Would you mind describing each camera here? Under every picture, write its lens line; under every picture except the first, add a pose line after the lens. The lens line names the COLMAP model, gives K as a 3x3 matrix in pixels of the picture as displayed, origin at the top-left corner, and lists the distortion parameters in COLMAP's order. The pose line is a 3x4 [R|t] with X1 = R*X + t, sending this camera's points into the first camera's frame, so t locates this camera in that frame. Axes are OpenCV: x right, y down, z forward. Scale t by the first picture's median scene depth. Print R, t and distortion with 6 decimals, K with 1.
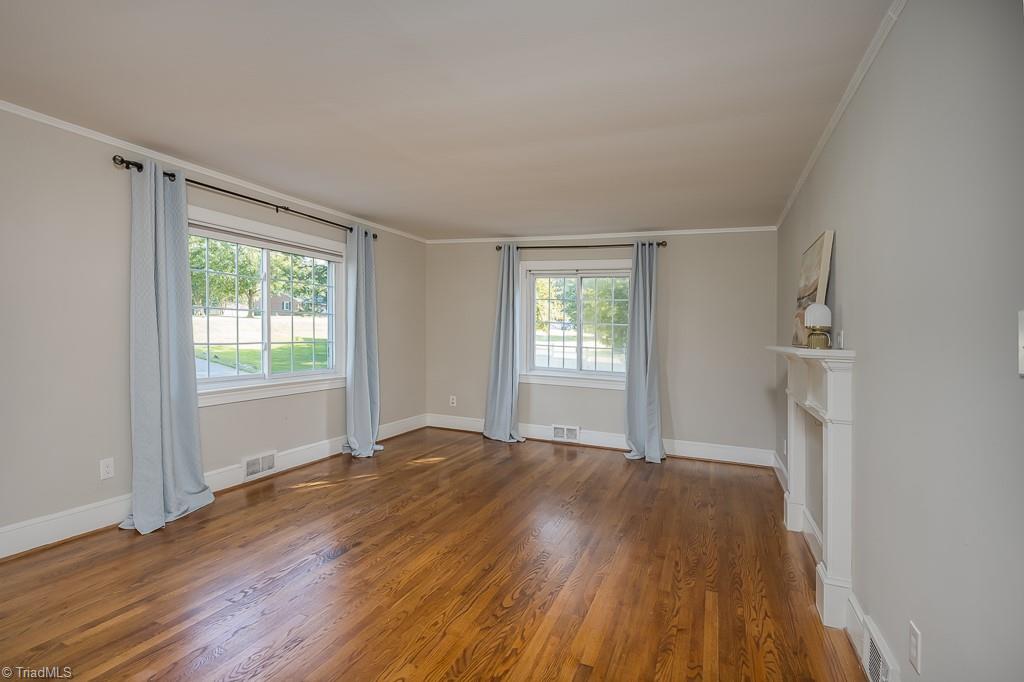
lens RADIAL K [[503.6, 0, 512.0], [0, 503.6, 341.0], [0, 0, 1]] dist [-0.002941, -0.000923]
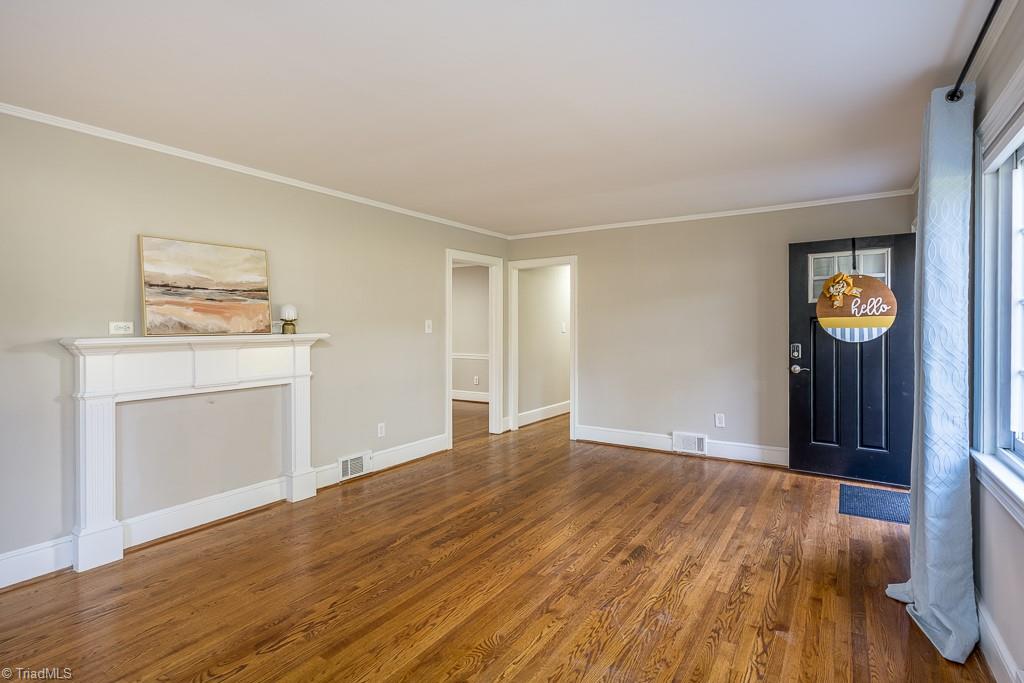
lens RADIAL K [[503.6, 0, 512.0], [0, 503.6, 341.5], [0, 0, 1]] dist [-0.002941, -0.000923]
pose [[-0.977195, -0.036812, 0.209128, -0.269292], [-0.026736, 0.998351, 0.050807, -0.044906], [-0.210653, 0.044057, -0.976568, 1.839874]]
